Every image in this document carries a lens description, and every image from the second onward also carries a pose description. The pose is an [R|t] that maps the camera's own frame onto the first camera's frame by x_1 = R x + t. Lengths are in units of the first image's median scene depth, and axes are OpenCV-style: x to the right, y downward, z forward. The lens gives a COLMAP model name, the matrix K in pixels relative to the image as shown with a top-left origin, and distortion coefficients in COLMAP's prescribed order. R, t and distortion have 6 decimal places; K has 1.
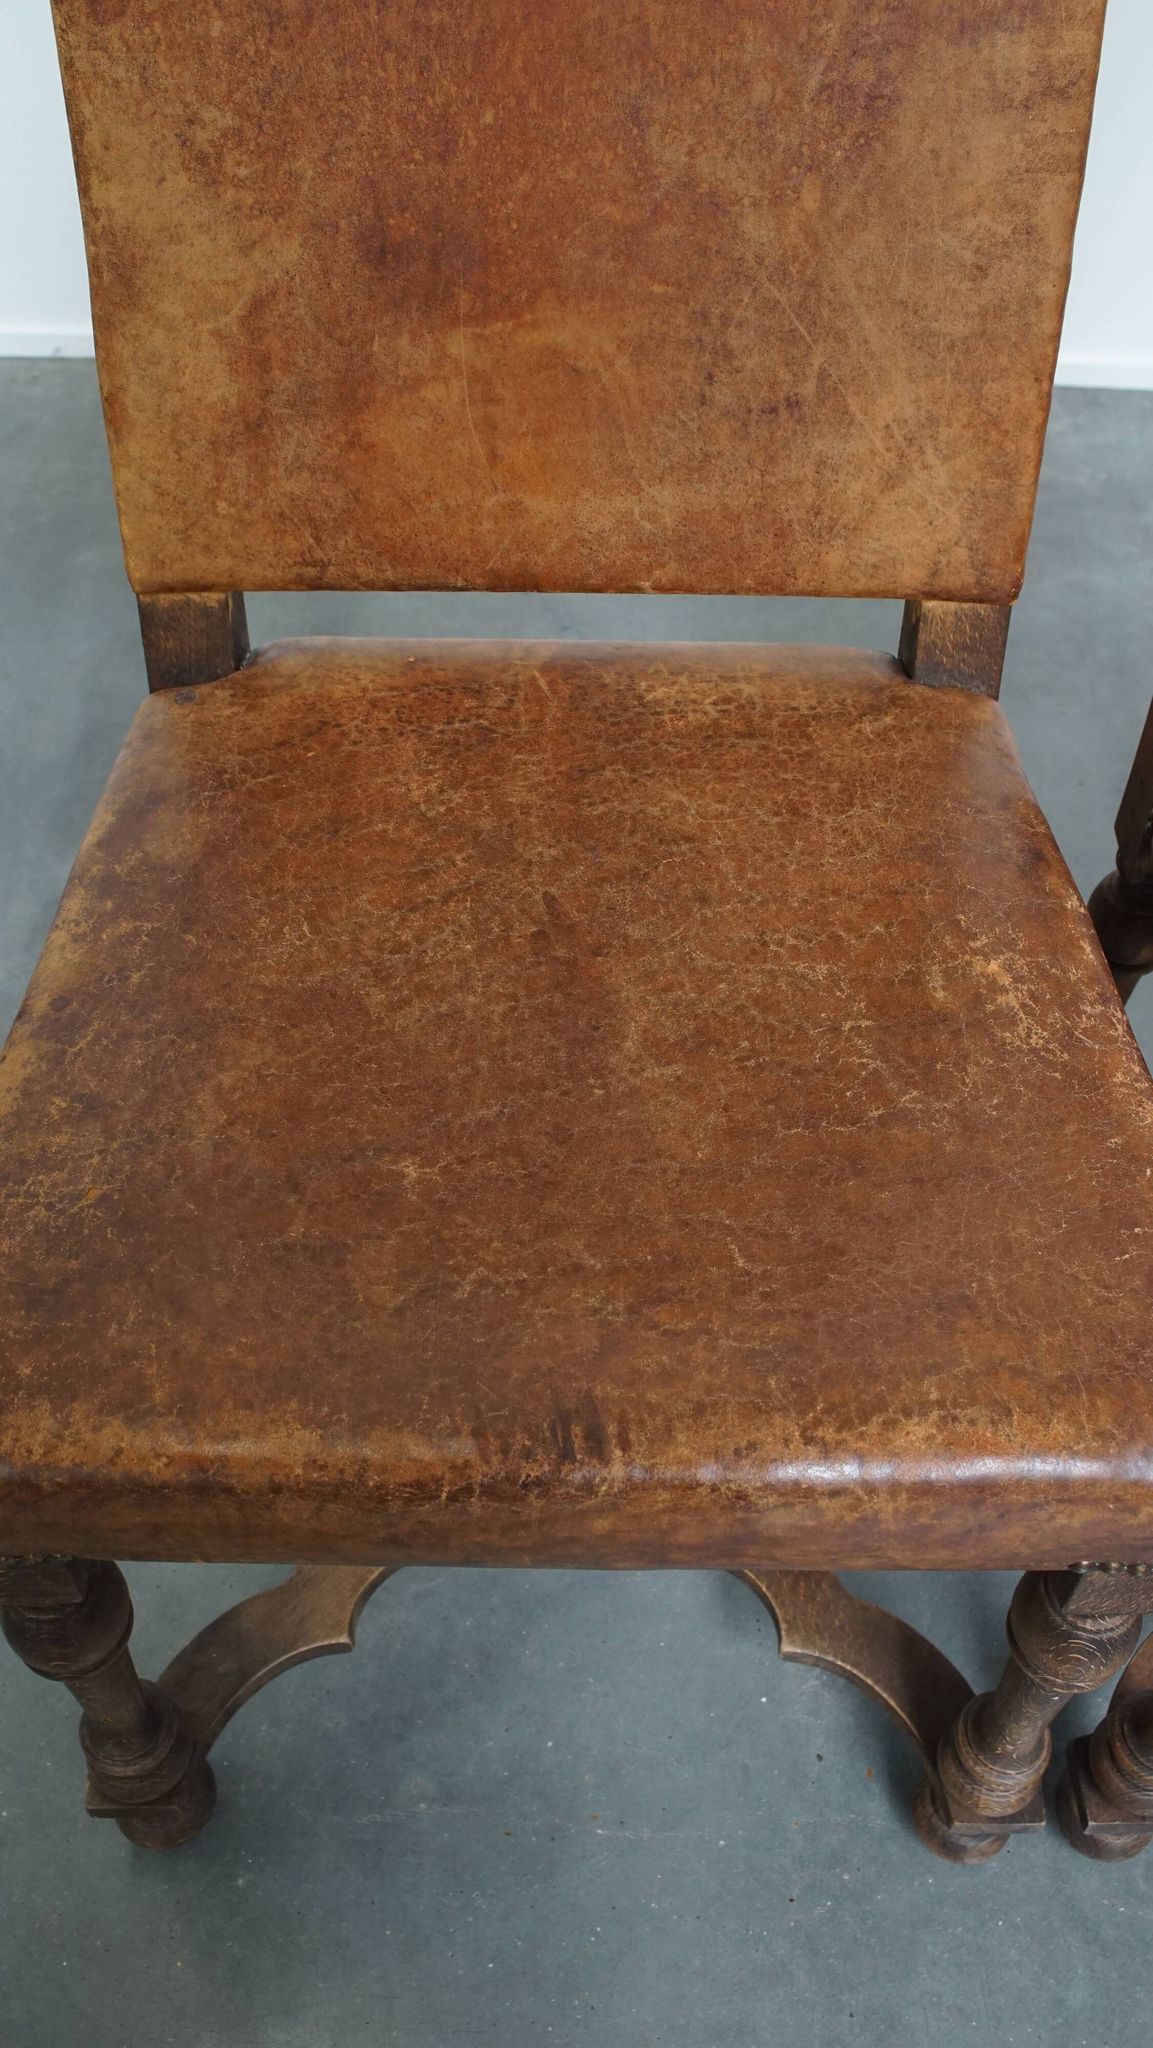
lens RADIAL K [[1799.4, 0, 576.5], [0, 1799.4, 1024.0], [0, 0, 1]] dist [-0.143472, 0.158458]
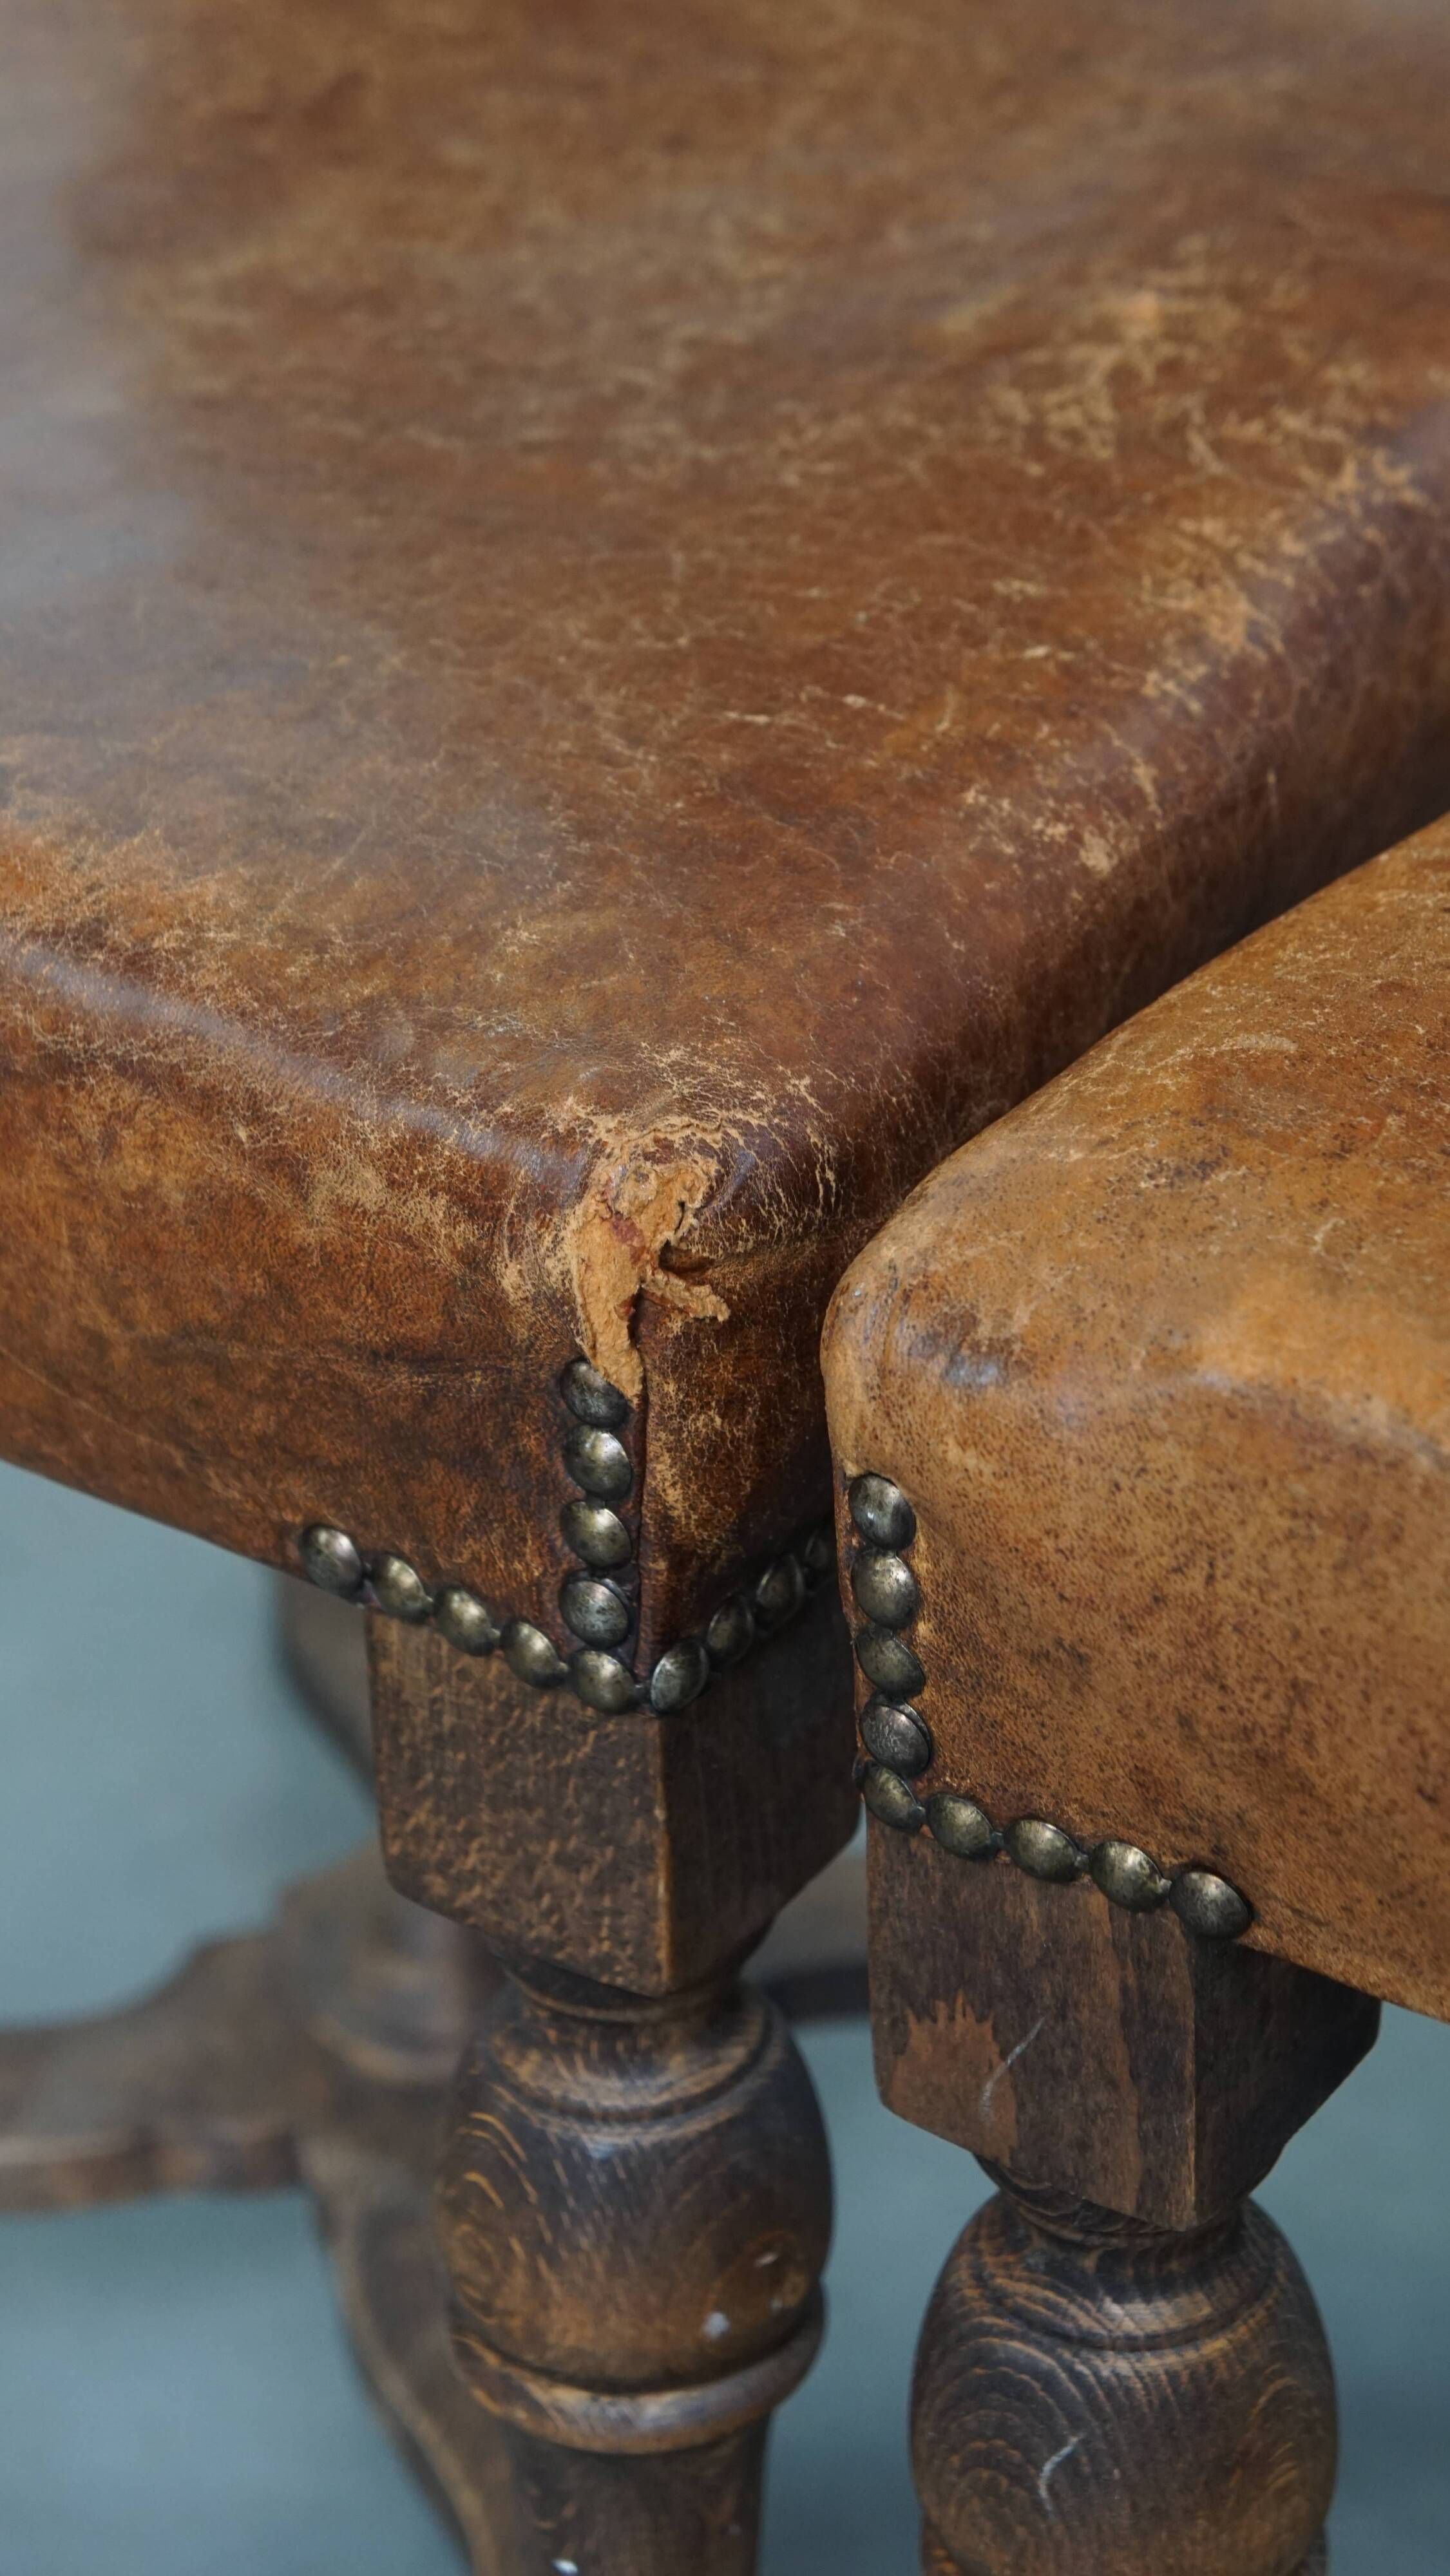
lens RADIAL K [[5737.7, 0, 725.0], [0, 5737.7, 1288.0], [0, 0, 1]] dist [0.295366, 0.581195]
pose [[0.822600, 0.265745, -0.502701, 0.932012], [-0.412836, 0.887060, -0.206617, 0.481571], [0.391019, 0.377496, 0.839405, 0.100381]]
